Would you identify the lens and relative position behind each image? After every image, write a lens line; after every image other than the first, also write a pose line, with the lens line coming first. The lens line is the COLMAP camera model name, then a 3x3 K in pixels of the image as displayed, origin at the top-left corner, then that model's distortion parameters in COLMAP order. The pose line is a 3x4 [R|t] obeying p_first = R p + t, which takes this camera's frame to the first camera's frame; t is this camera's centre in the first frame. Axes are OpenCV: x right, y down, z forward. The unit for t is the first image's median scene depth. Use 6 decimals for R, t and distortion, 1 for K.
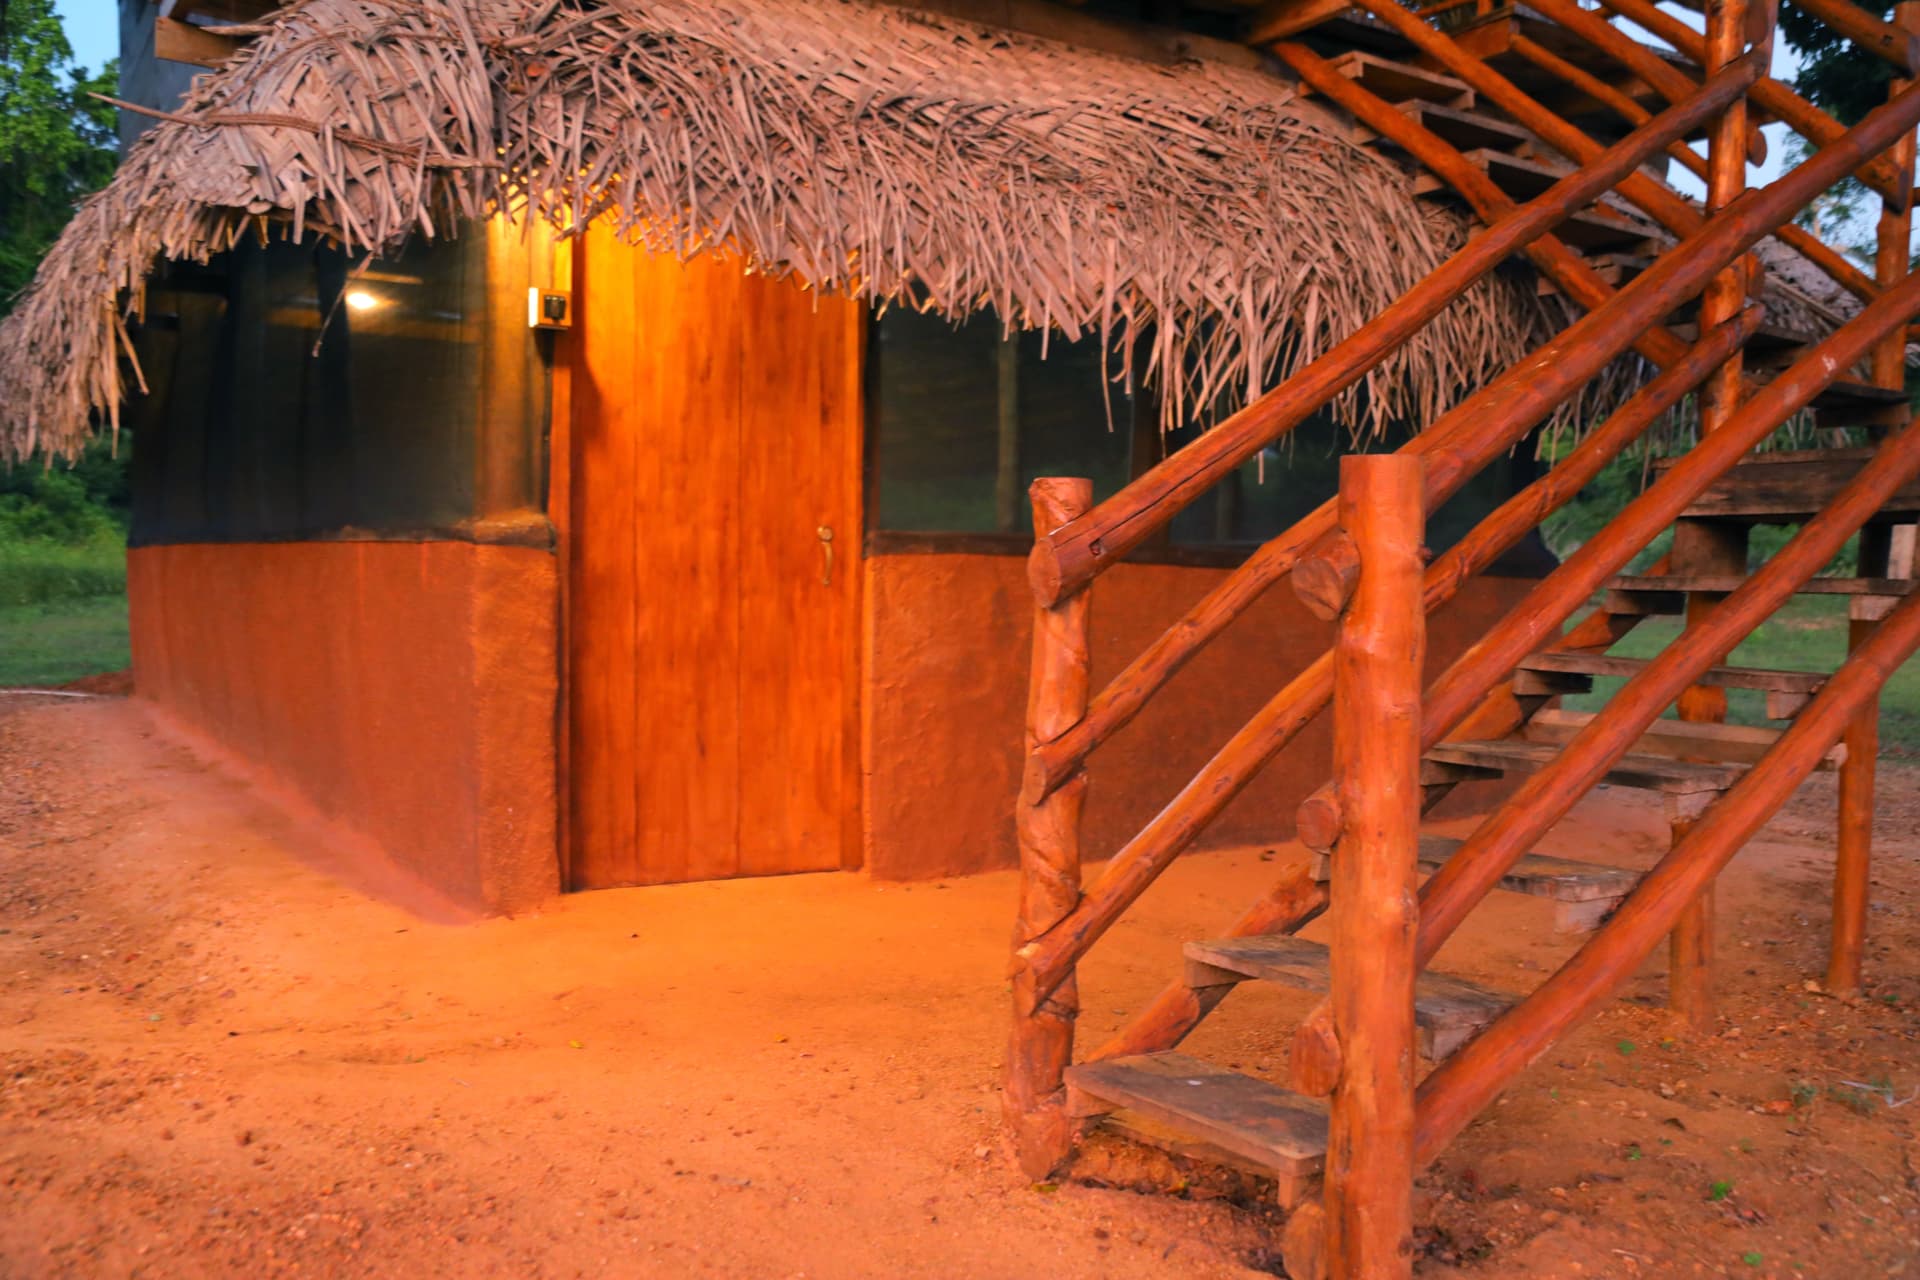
lens RADIAL K [[1772.0, 0, 960.0], [0, 1772.0, 640.0], [0, 0, 1]] dist [-0.004859, 0.002015]
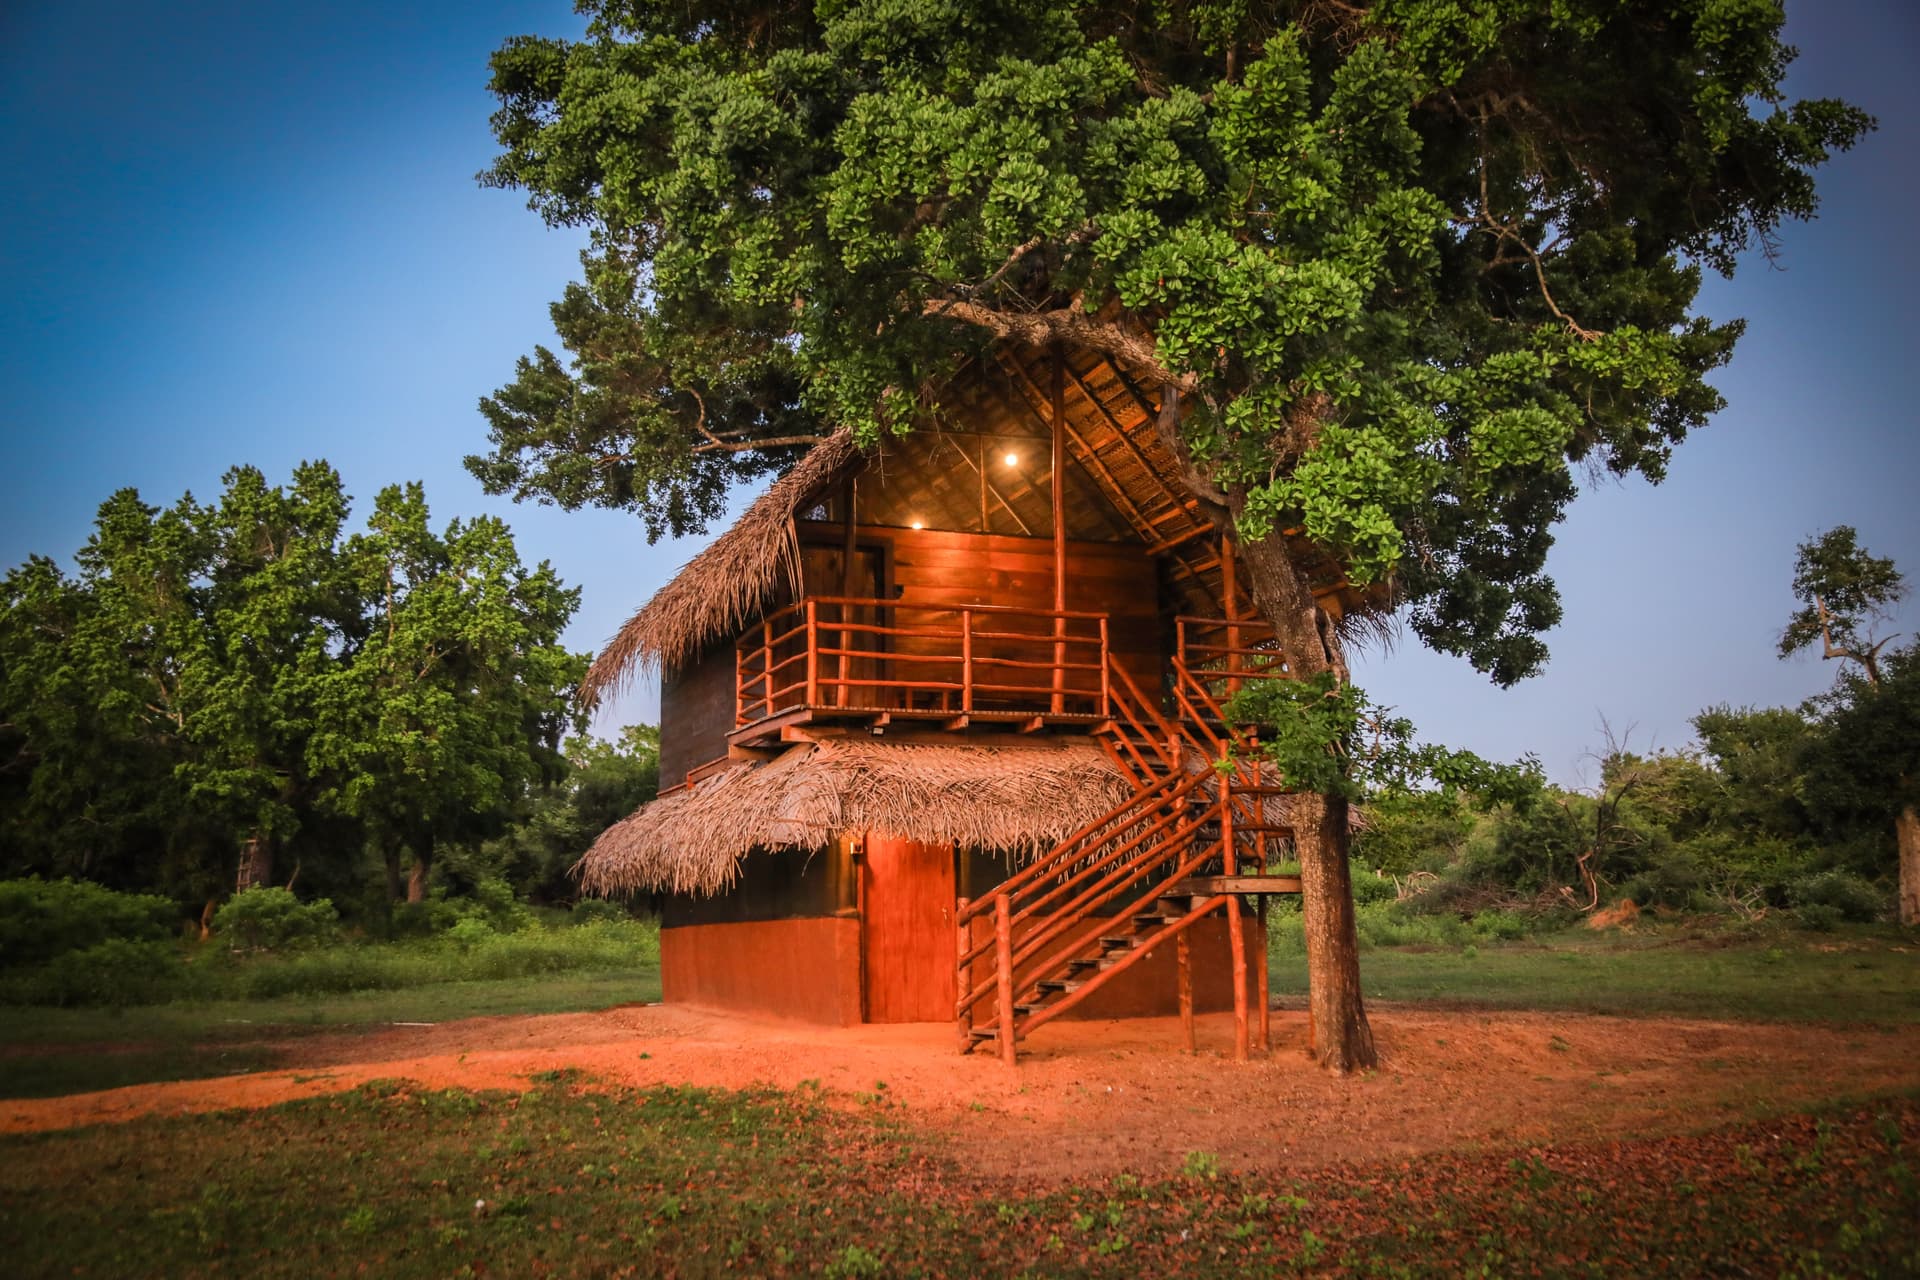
lens RADIAL K [[1772.0, 0, 960.0], [0, 1772.0, 640.0], [0, 0, 1]] dist [-0.004859, 0.002015]
pose [[0.982578, -0.063906, -0.174518, 0.589014], [0.026455, 0.977553, -0.209022, 0.142099], [0.183959, 0.200763, 0.962213, -2.343581]]
